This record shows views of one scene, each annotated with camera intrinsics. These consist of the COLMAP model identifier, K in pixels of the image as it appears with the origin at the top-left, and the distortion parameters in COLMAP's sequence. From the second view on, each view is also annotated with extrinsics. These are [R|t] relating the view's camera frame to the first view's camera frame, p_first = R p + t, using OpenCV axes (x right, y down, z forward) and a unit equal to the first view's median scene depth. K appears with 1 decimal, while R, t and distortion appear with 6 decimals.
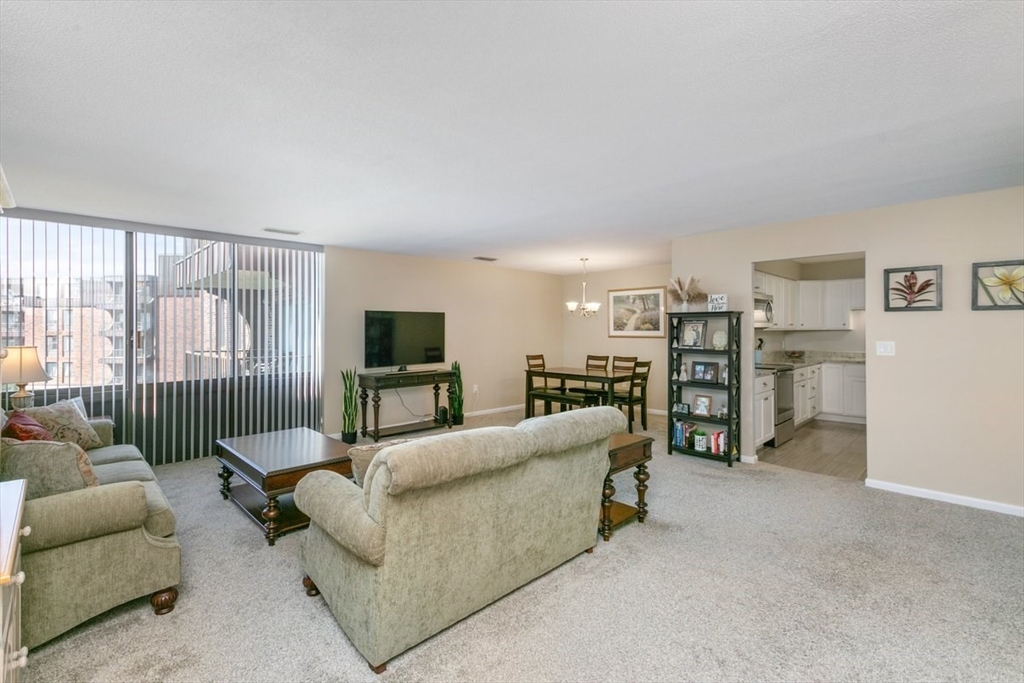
lens RADIAL K [[459.3, 0, 507.1], [0, 459.3, 329.0], [0, 0, 1]] dist [0.000447, -0.000235]
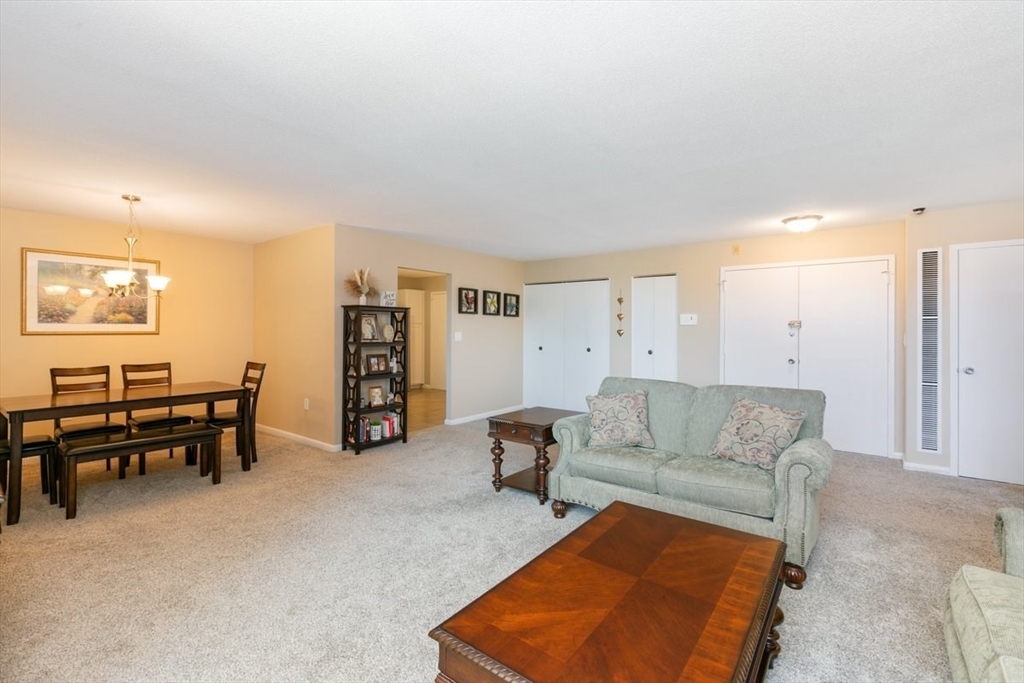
lens RADIAL K [[459.3, 0, 507.1], [0, 459.3, 329.0], [0, 0, 1]] dist [0.000447, -0.000235]
pose [[-0.135491, 0.002310, 0.990776, -0.525548], [-0.004919, 0.999983, -0.003004, 0.013218], [-0.990766, -0.005281, -0.135477, 0.693462]]
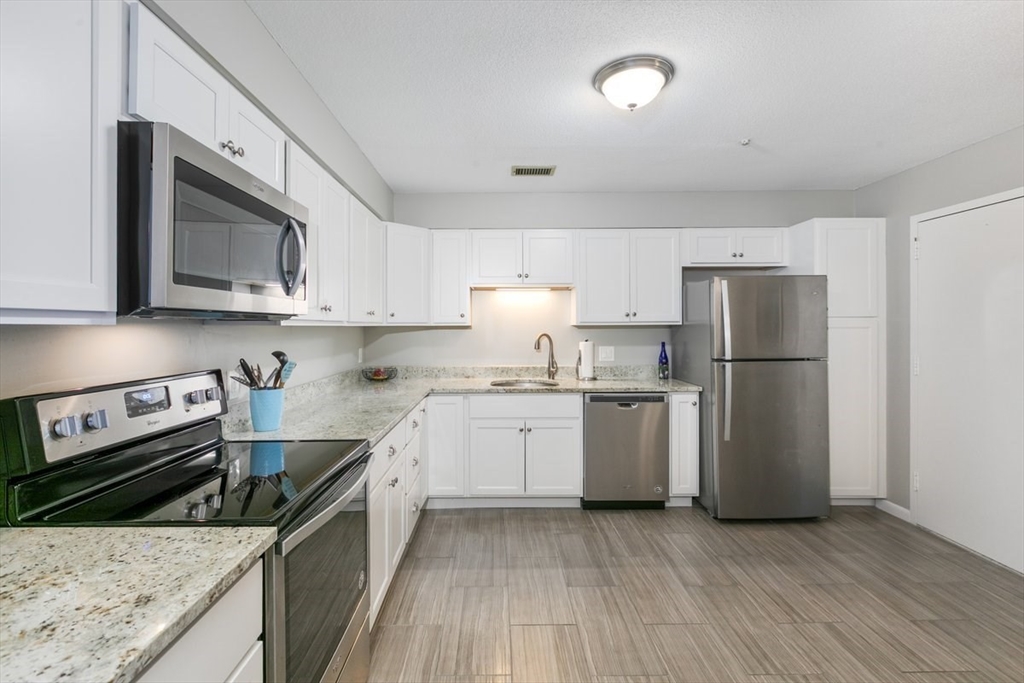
lens RADIAL K [[459.3, 0, 507.1], [0, 459.3, 329.0], [0, 0, 1]] dist [0.000447, -0.000235]
pose [[0.684701, -0.002028, 0.728822, 0.461701], [0.000392, 0.999997, 0.002415, 0.004806], [-0.728824, -0.001368, 0.684699, 0.718922]]
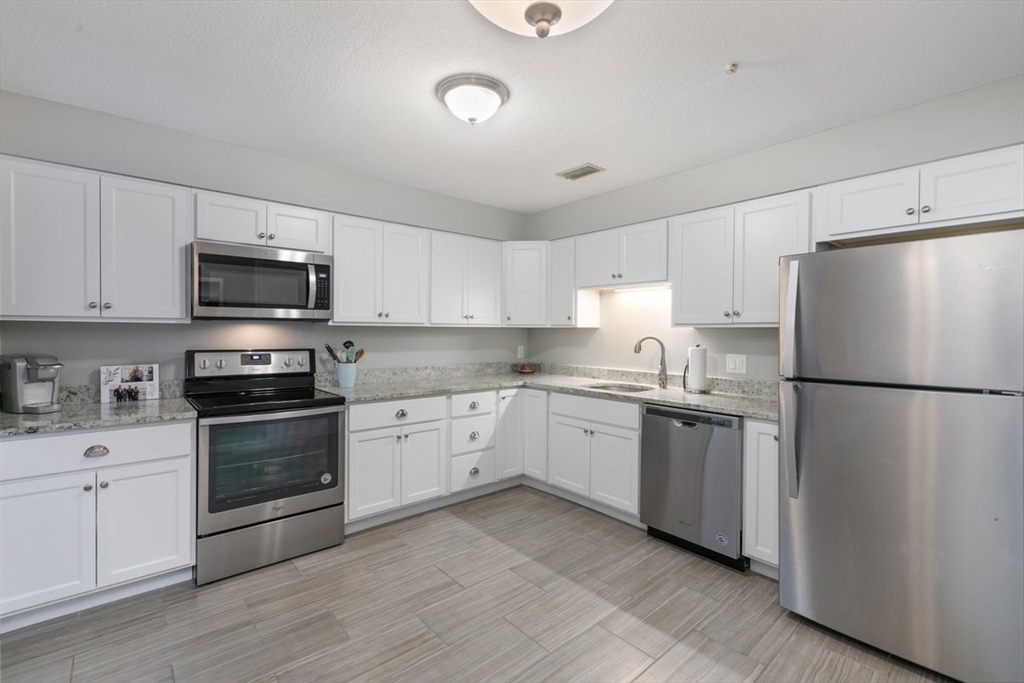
lens RADIAL K [[464.8, 0, 508.9], [0, 464.8, 334.8], [0, 0, 1]] dist [-0.000107, -0.000064]
pose [[0.997503, 0.010834, -0.069783, 0.826777], [-0.010116, 0.999892, 0.010632, 0.006069], [0.069891, -0.009899, 0.997506, 0.516278]]
